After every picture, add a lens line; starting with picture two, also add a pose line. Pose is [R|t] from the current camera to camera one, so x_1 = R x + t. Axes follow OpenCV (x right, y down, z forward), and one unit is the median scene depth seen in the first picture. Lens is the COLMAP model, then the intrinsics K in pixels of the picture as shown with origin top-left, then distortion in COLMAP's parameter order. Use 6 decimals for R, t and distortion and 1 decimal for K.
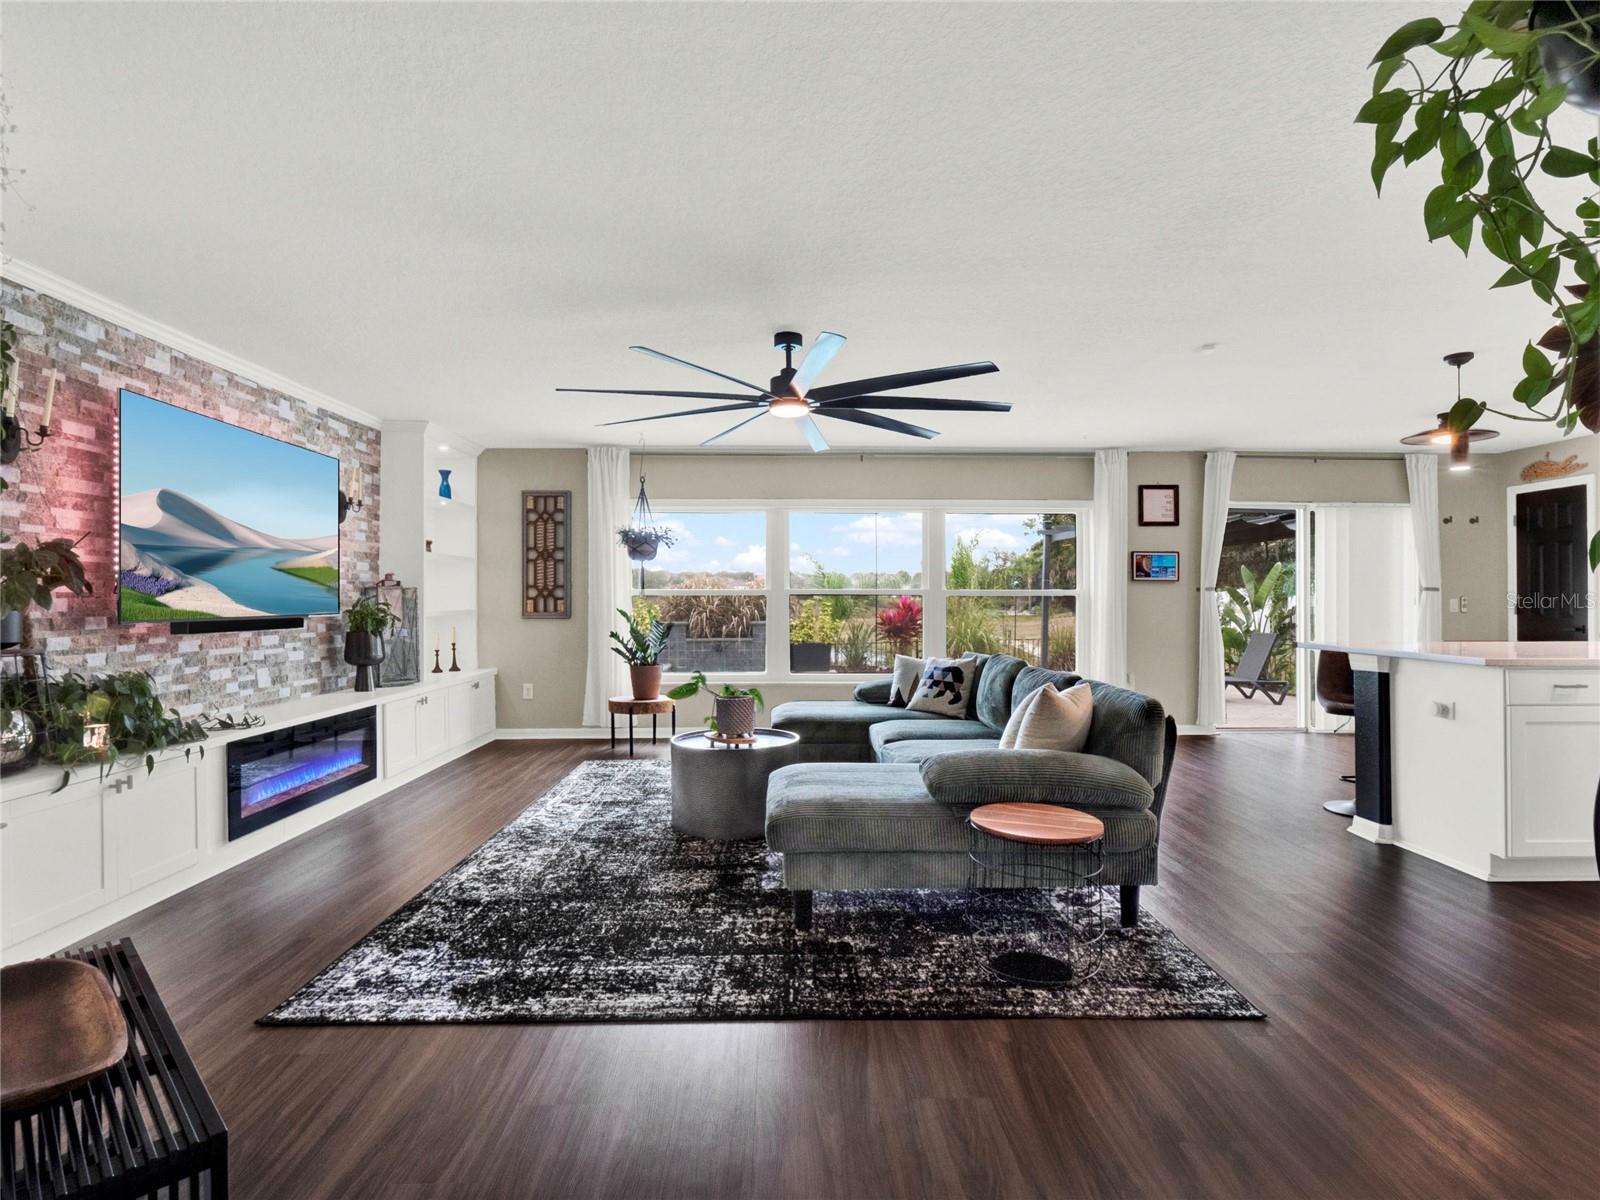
lens RADIAL K [[810.0, 0, 796.2], [0, 810.0, 602.8], [0, 0, 1]] dist [-0.006996, -0.003059]
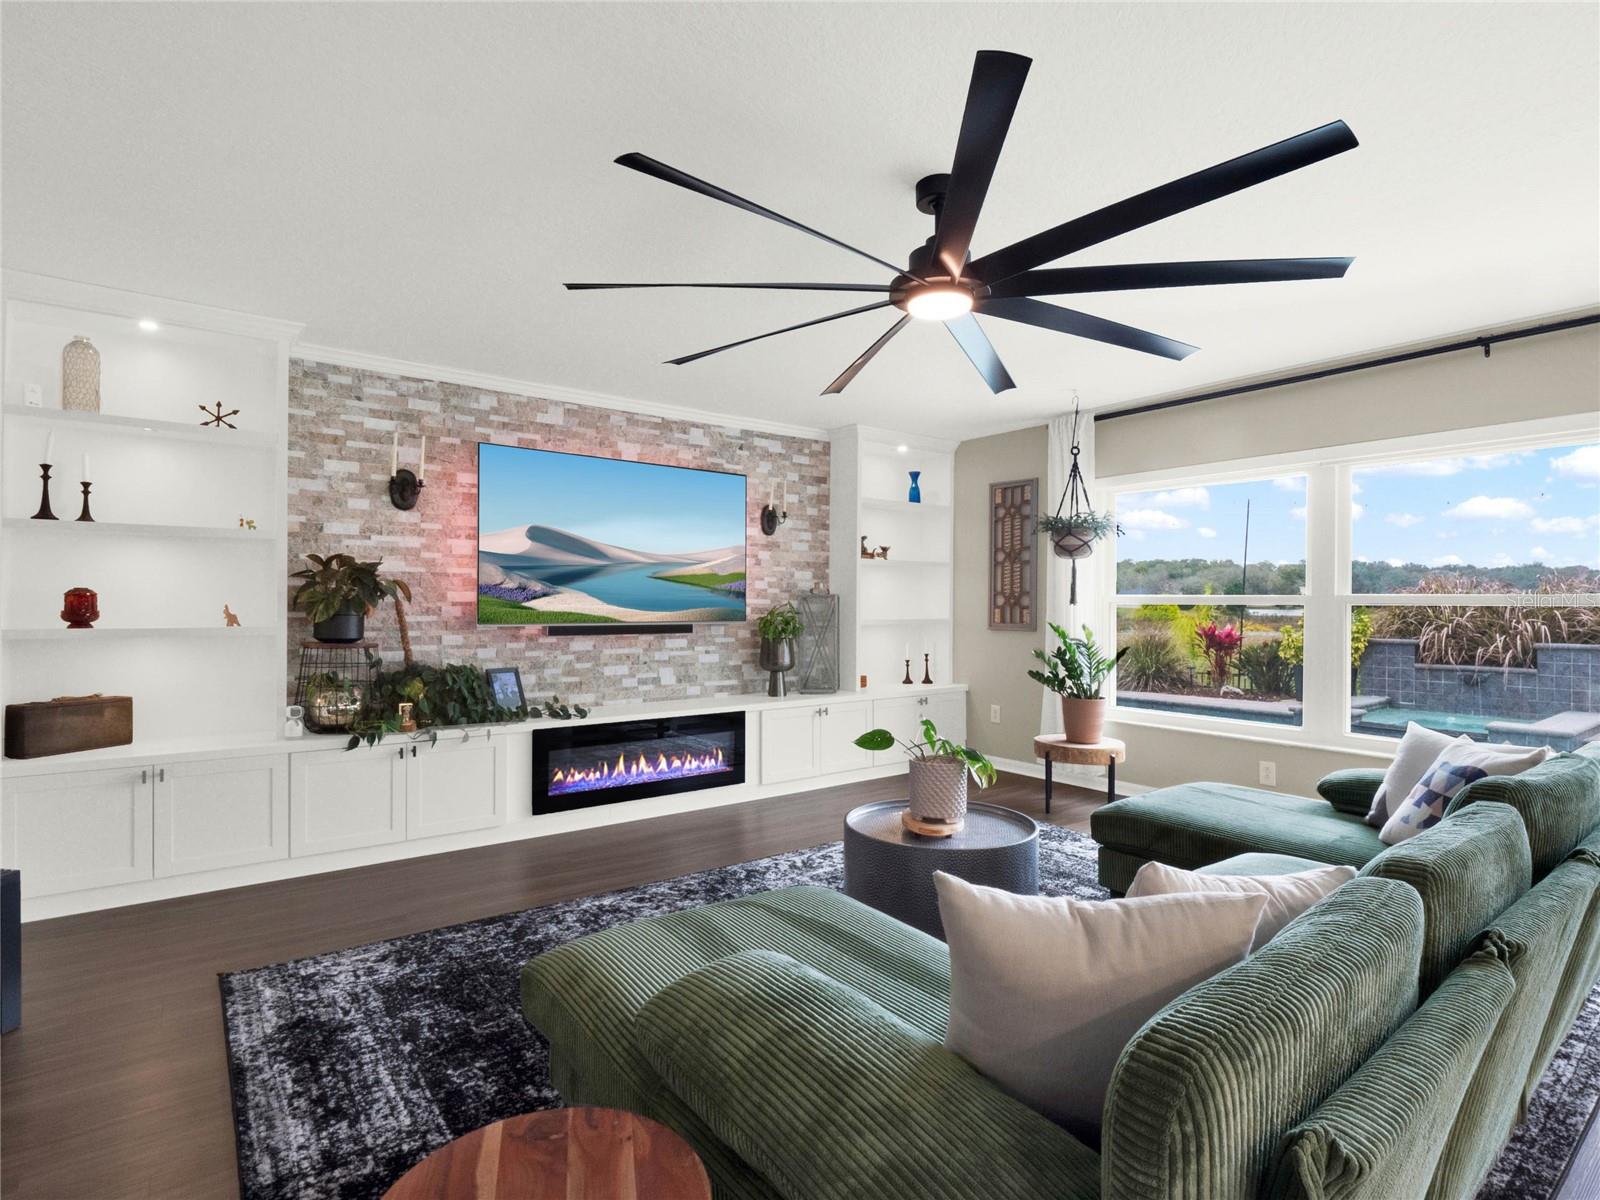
lens RADIAL K [[810.0, 0, 800.6], [0, 810.0, 600.5], [0, 0, 1]] dist [-0.006996, -0.003059]
pose [[0.592325, 0.000482, -0.805699, 0.402312], [-0.008369, 0.999950, -0.005554, -0.009671], [0.805655, 0.010032, 0.592299, 0.522288]]
